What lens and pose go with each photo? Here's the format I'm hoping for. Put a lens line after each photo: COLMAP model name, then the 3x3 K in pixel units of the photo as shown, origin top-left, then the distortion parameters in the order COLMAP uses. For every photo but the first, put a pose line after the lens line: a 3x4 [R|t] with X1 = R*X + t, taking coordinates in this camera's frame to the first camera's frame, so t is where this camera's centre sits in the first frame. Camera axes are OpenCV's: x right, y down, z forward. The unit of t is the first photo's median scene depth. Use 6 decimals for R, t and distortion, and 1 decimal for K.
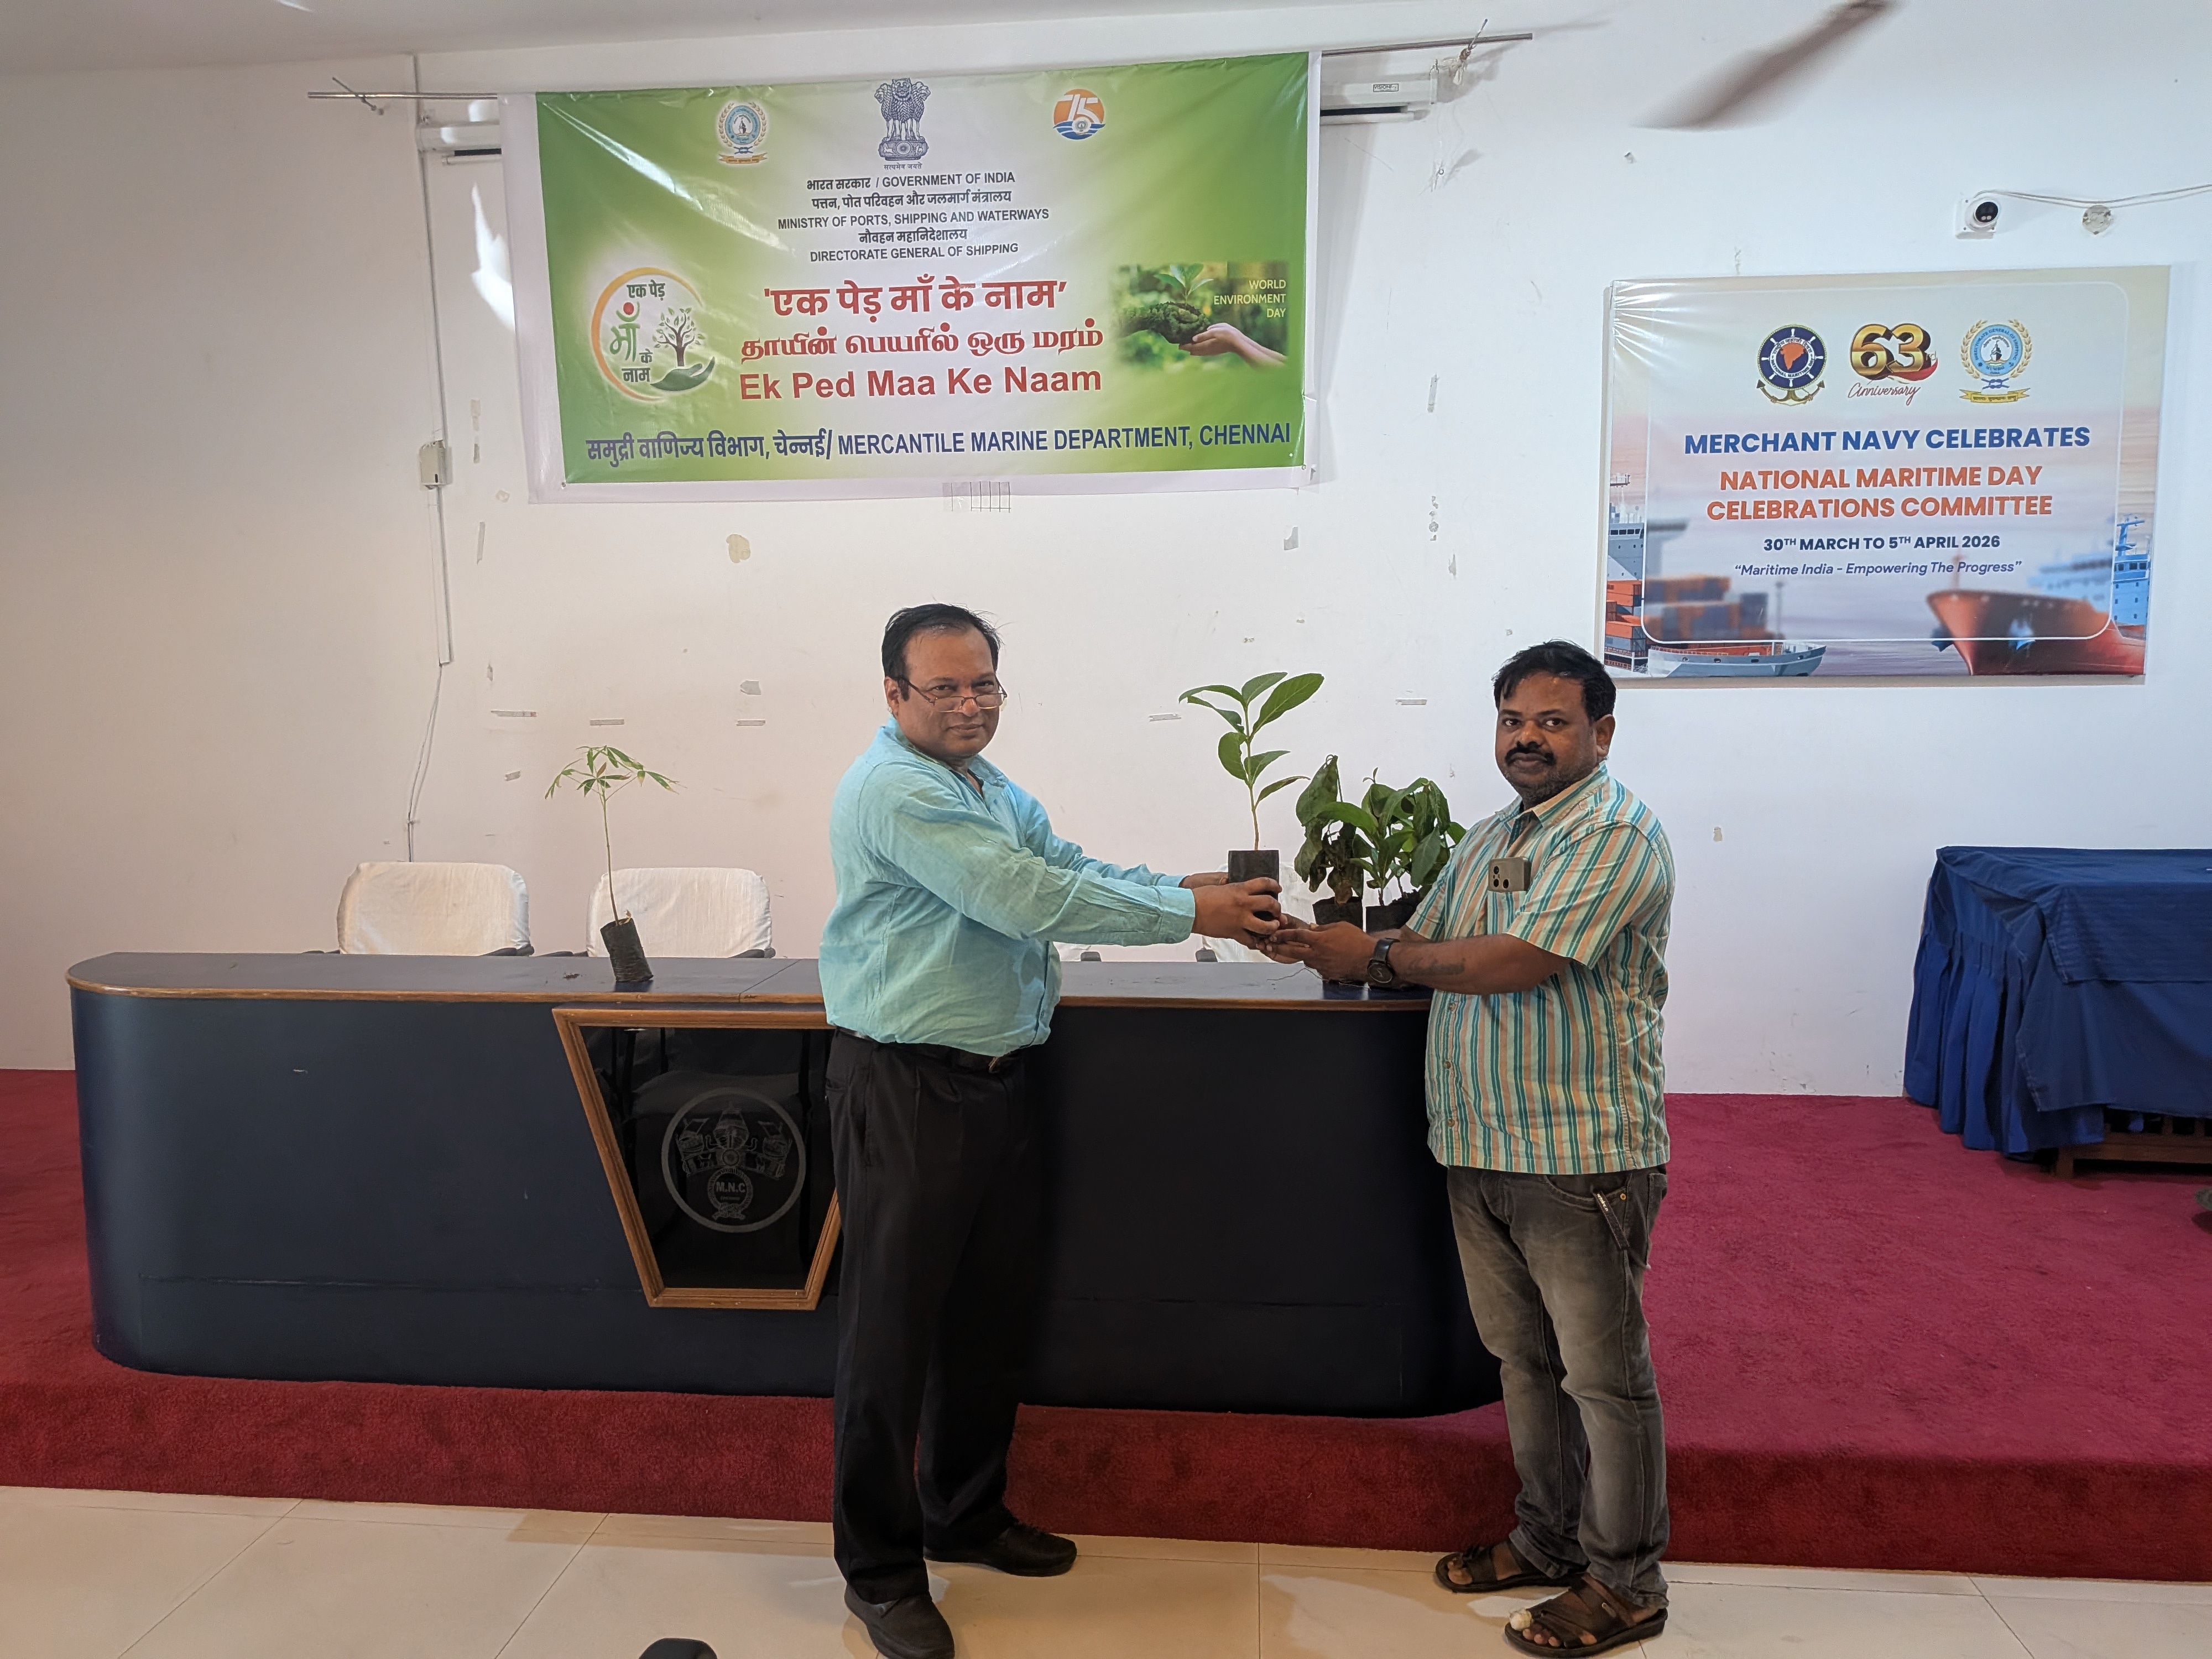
lens RADIAL K [[1585.5, 0, 1072.0], [0, 1585.5, 871.0], [0, 0, 1]] dist [0.060028, -0.111054]
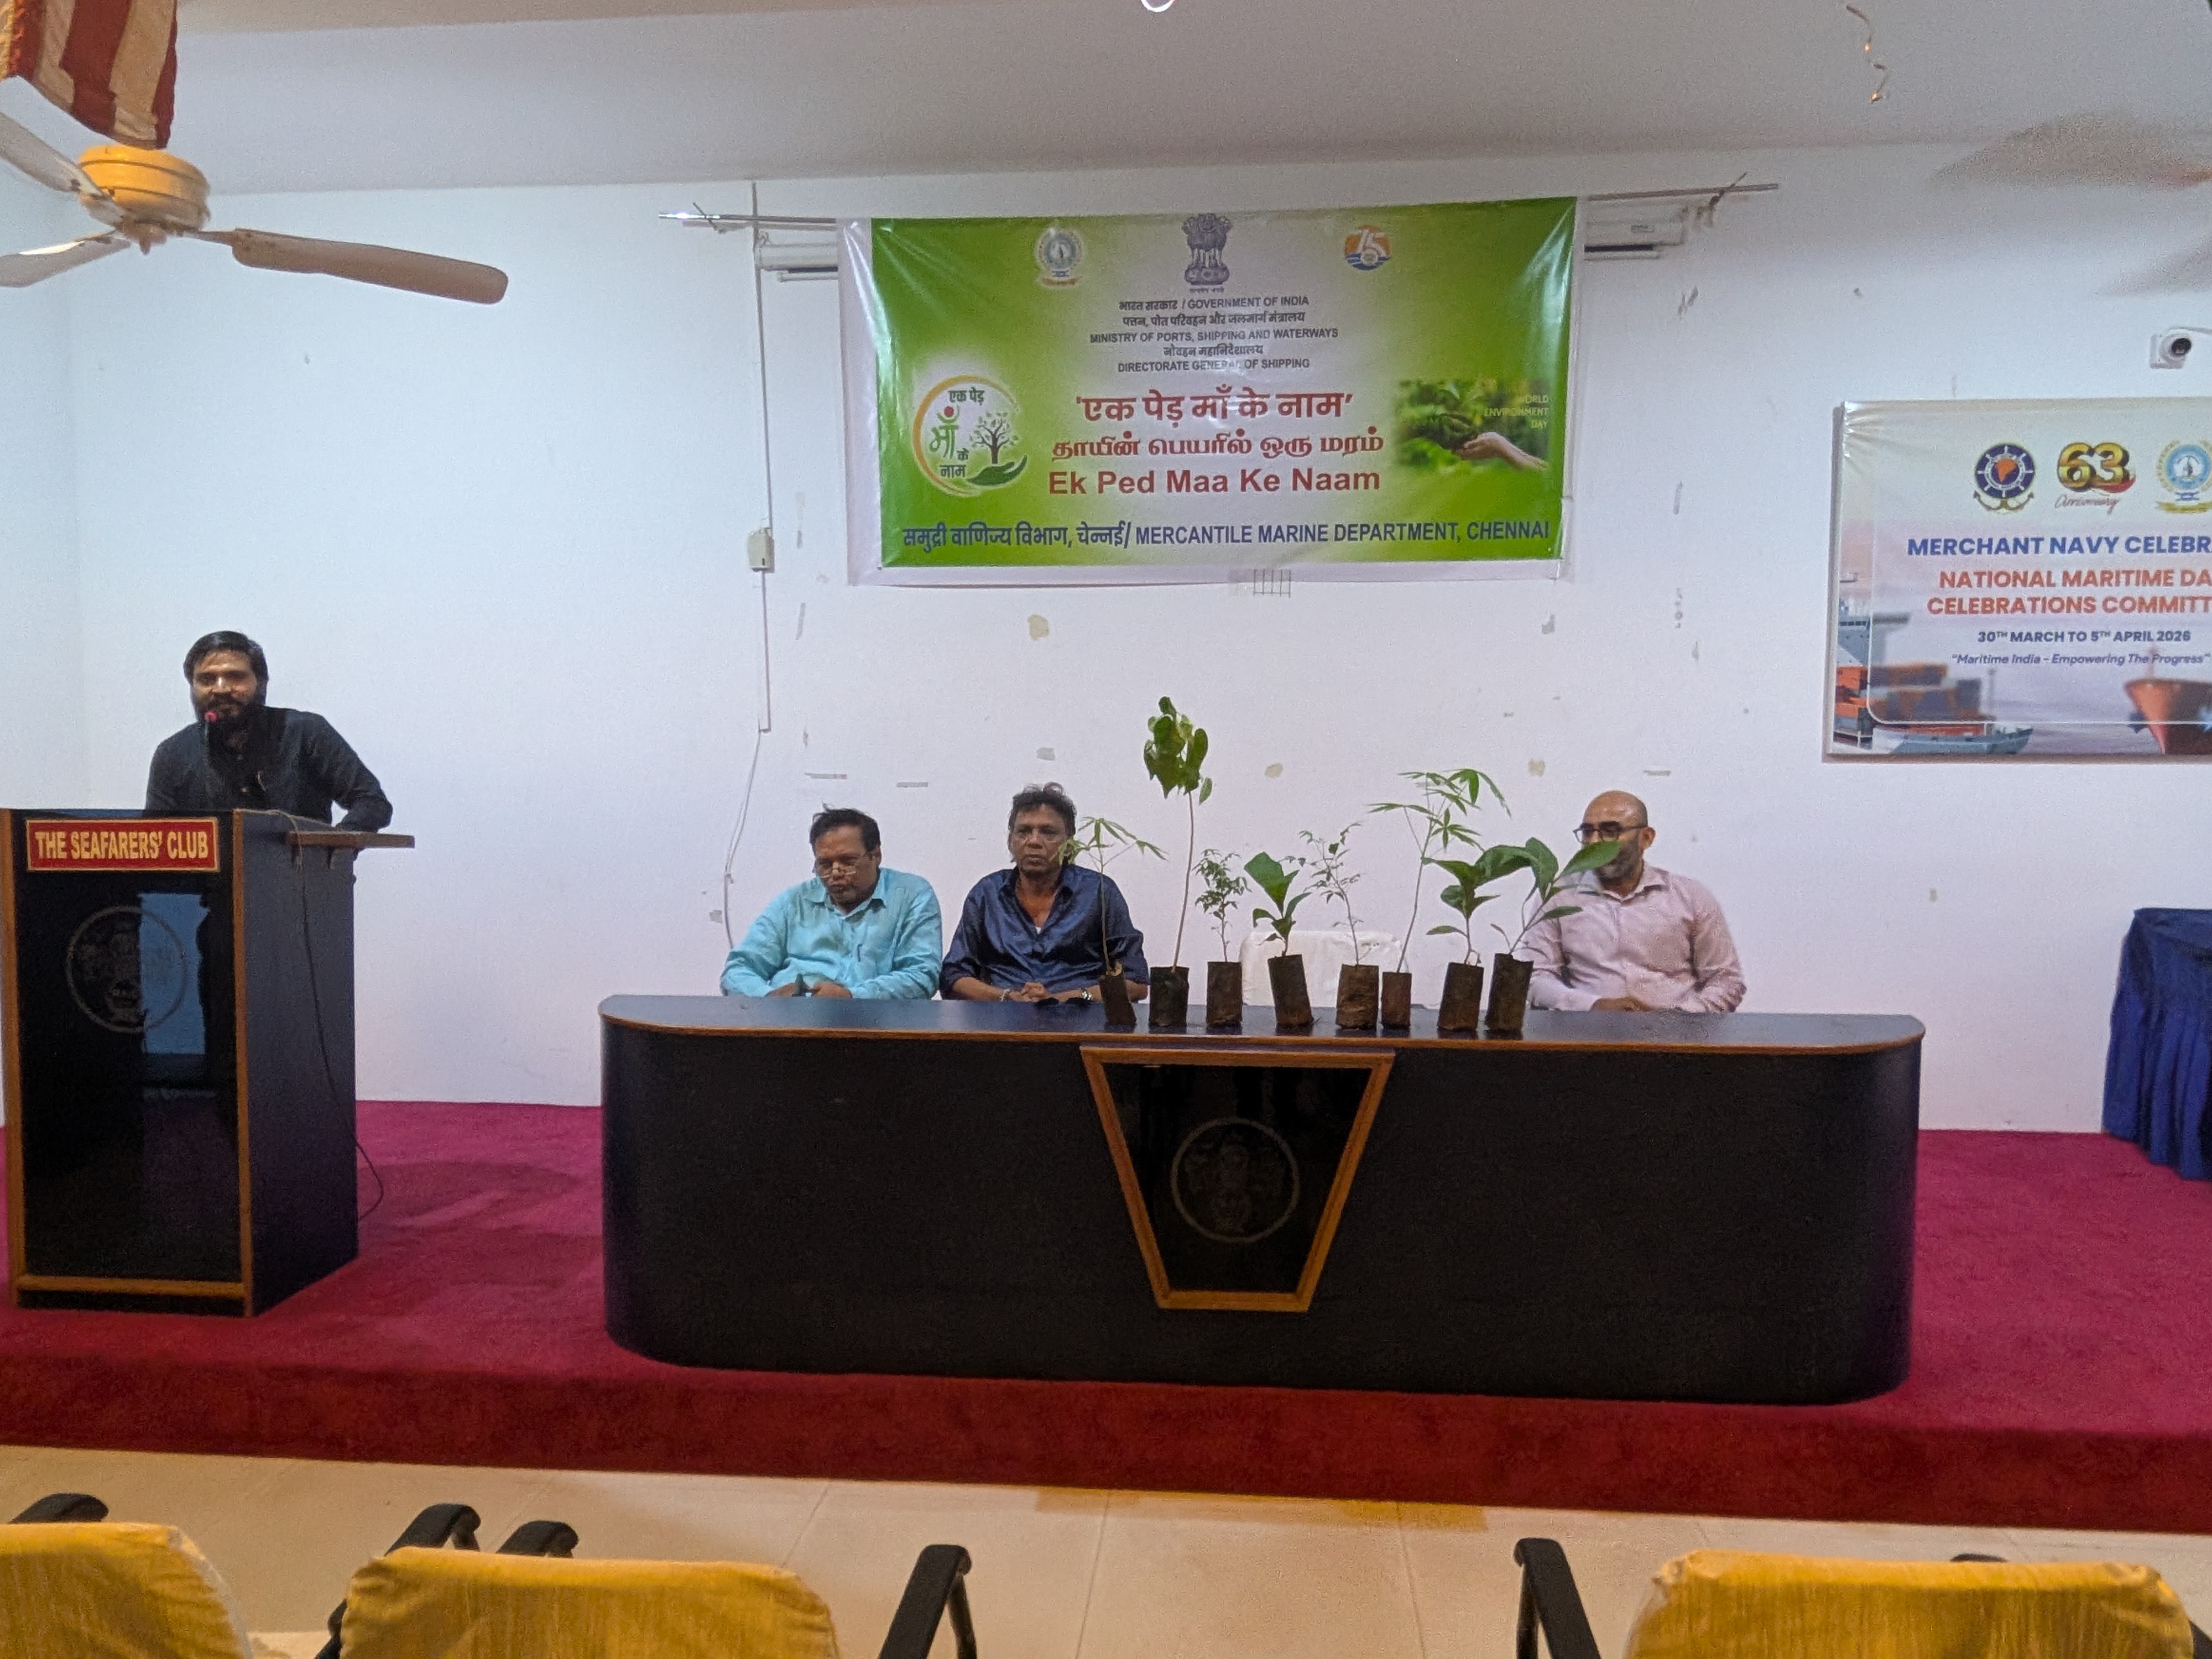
lens RADIAL K [[1558.4, 0, 1104.5], [0, 1558.4, 870.6], [0, 0, 1]] dist [0.002421, -0.006454]
pose [[0.999887, 0.008230, 0.012581, -0.187955], [-0.007898, 0.999627, -0.026150, -0.007095], [-0.012792, 0.026048, 0.999579, -0.076375]]
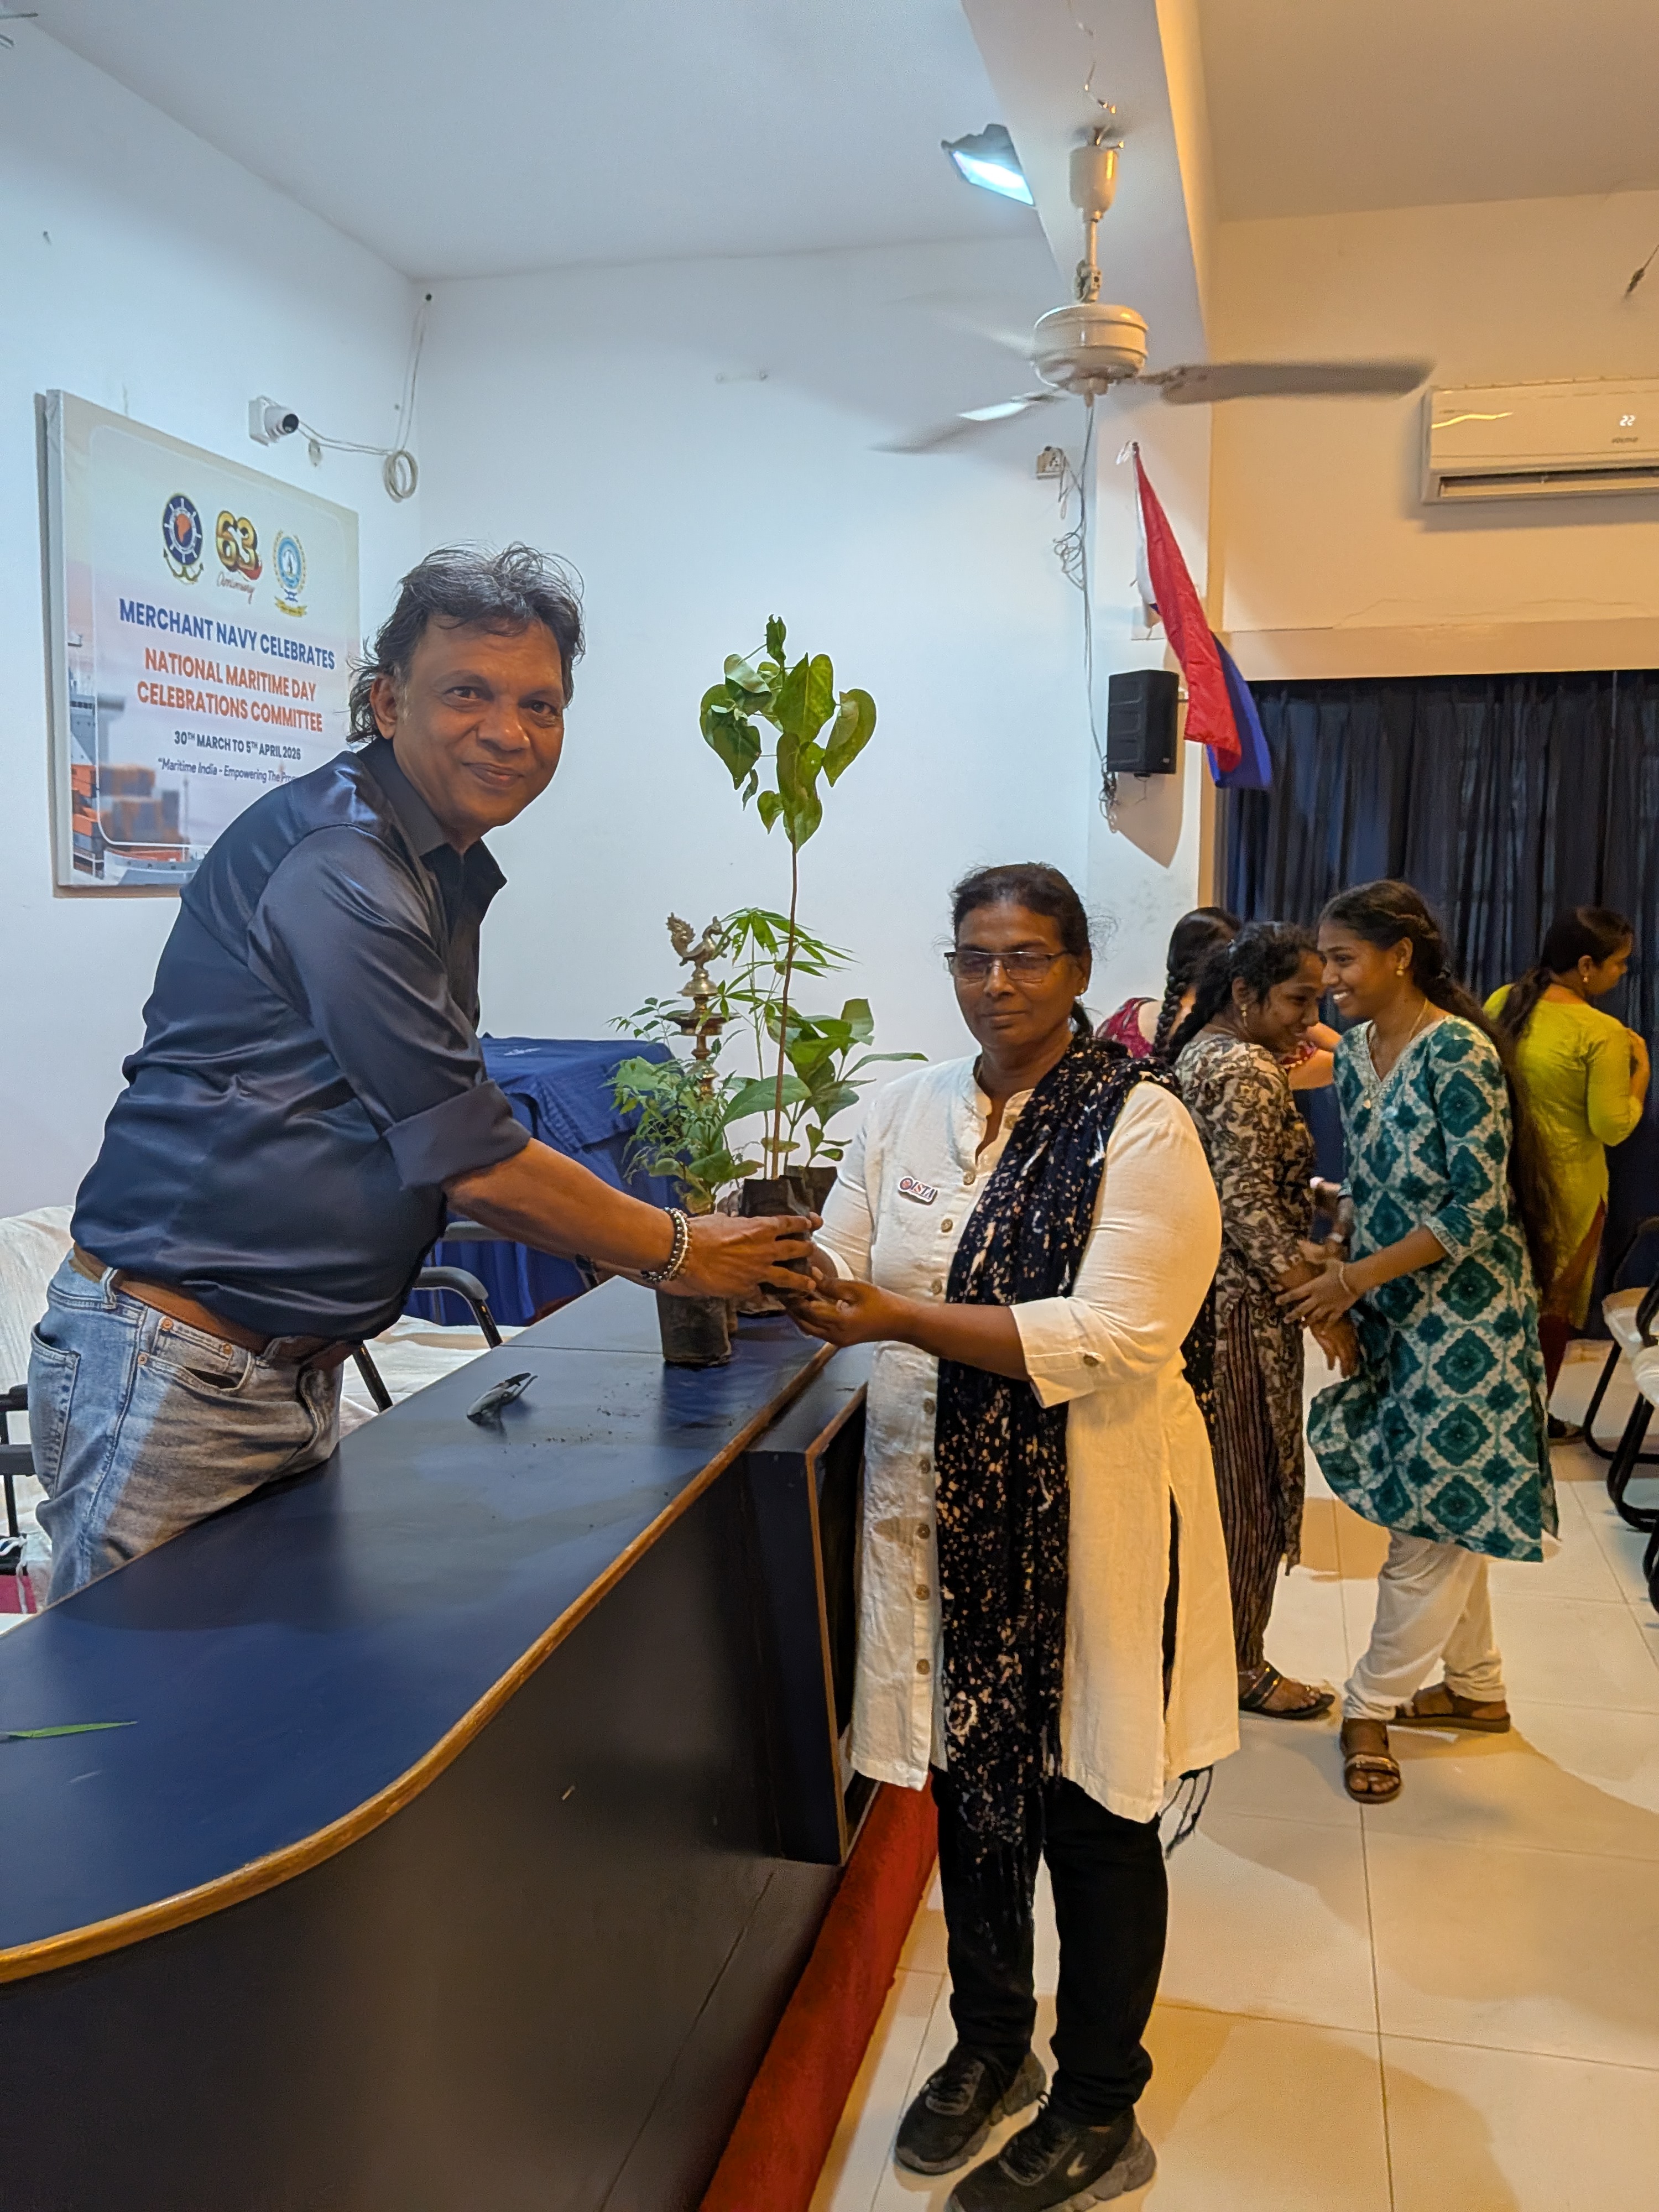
lens RADIAL K [[1949.2, 0, 803.9], [0, 1949.2, 1093.2], [0, 0, 1]] dist [0.070854, -0.124135]
pose [[0.135336, -0.096234, 0.986115, -0.603476], [0.099836, 0.991531, 0.083061, -0.063171], [-0.985757, 0.087209, 0.143797, 0.511339]]
